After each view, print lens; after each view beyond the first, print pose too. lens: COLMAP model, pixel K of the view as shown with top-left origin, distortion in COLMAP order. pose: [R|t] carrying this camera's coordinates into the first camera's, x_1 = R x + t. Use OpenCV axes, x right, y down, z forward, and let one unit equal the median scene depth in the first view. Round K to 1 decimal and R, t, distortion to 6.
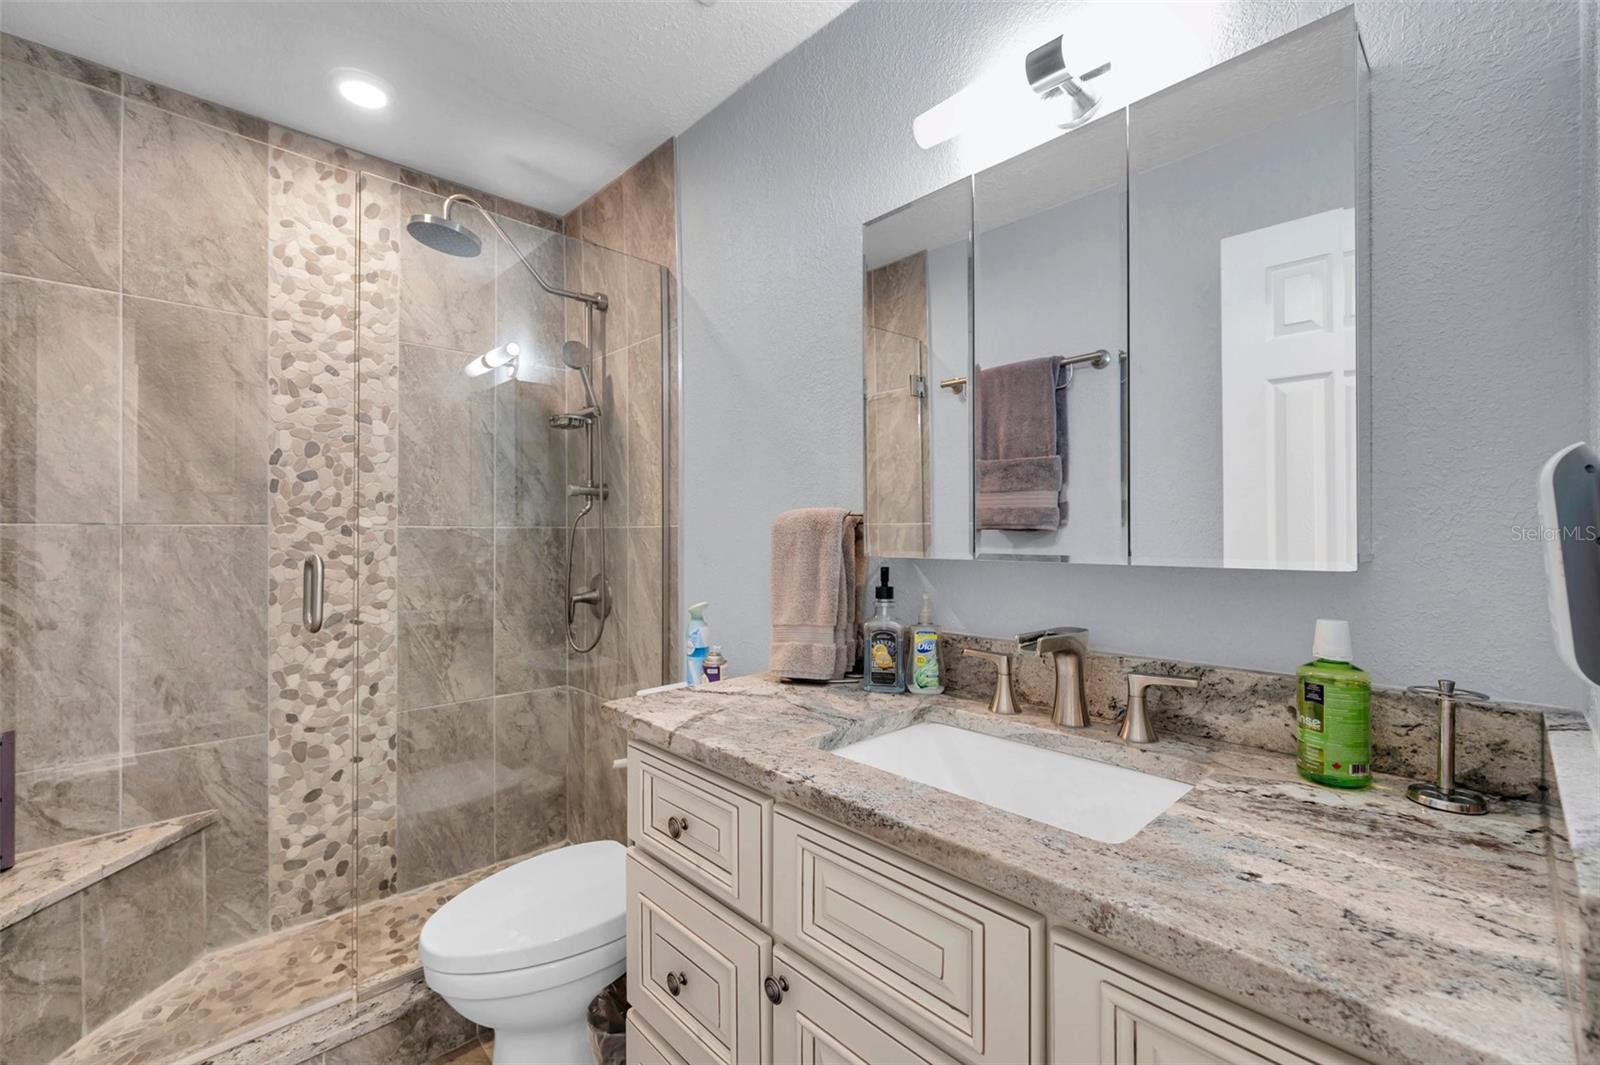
lens RADIAL K [[670.1, 0, 803.8], [0, 670.1, 529.6], [0, 0, 1]] dist [-0.000238, -0.000115]
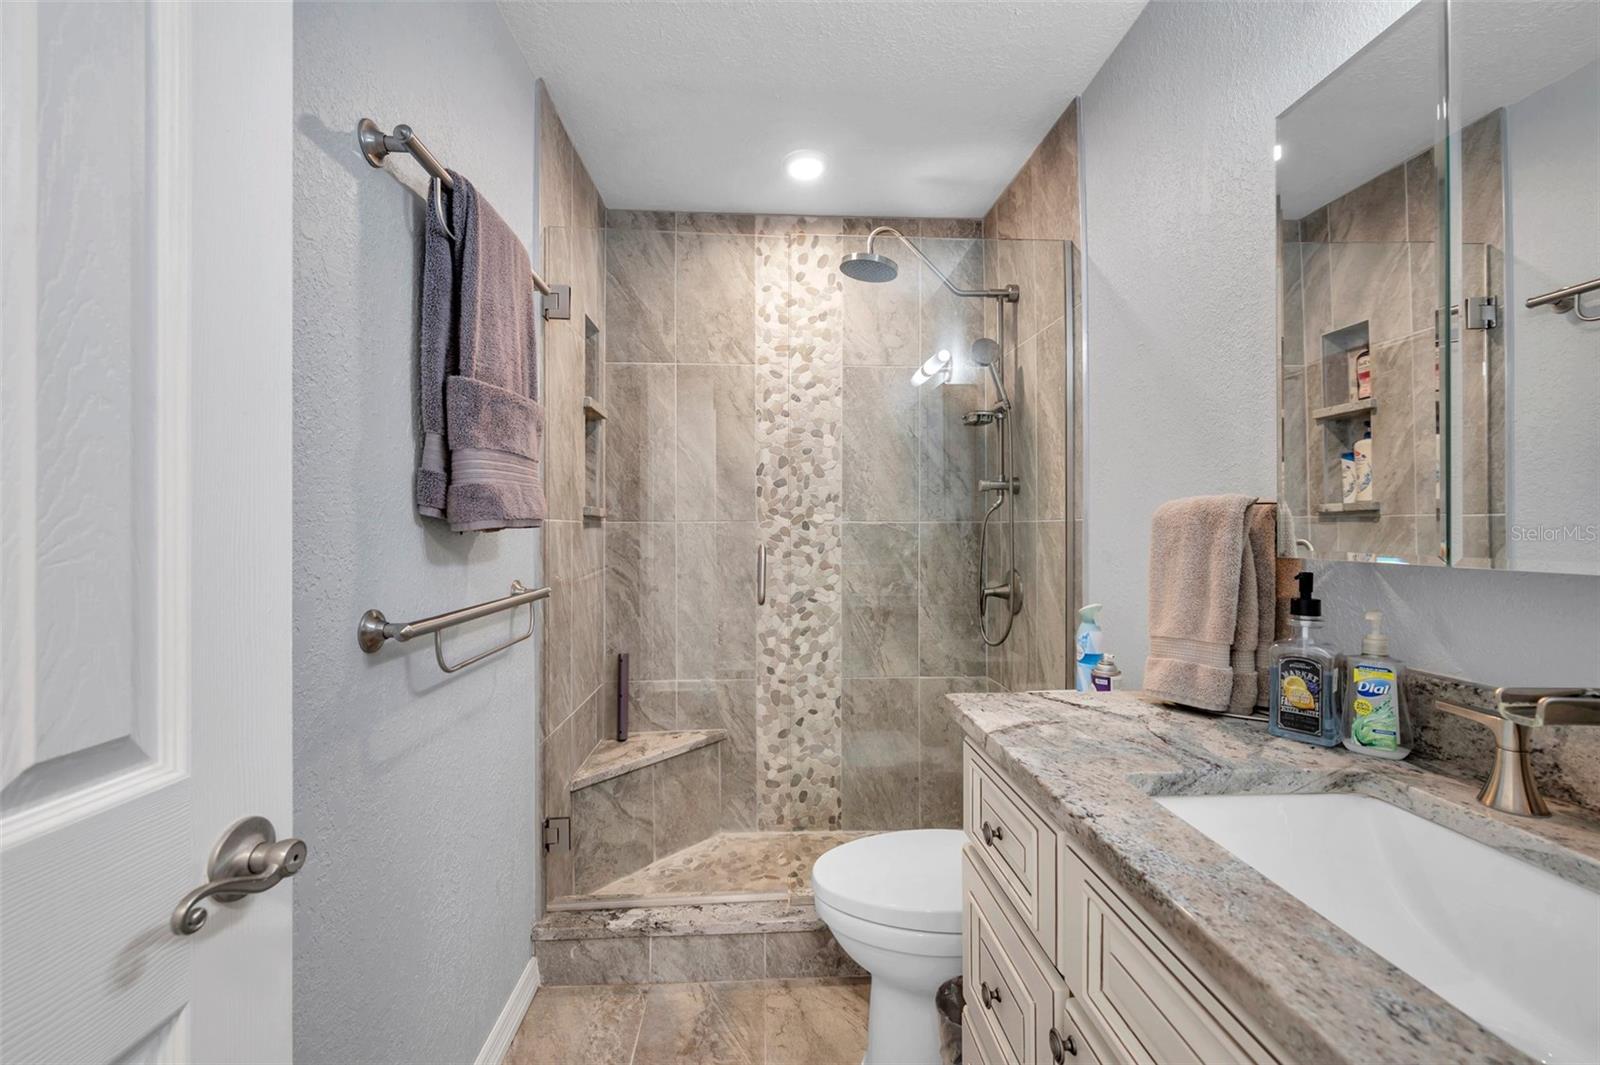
lens RADIAL K [[670.1, 0, 803.8], [0, 670.1, 529.6], [0, 0, 1]] dist [-0.000238, -0.000115]
pose [[0.764389, 0.001194, -0.644754, 0.120409], [0.003316, 0.999978, 0.005782, 0.001642], [0.644746, -0.006558, 0.764368, 0.053995]]
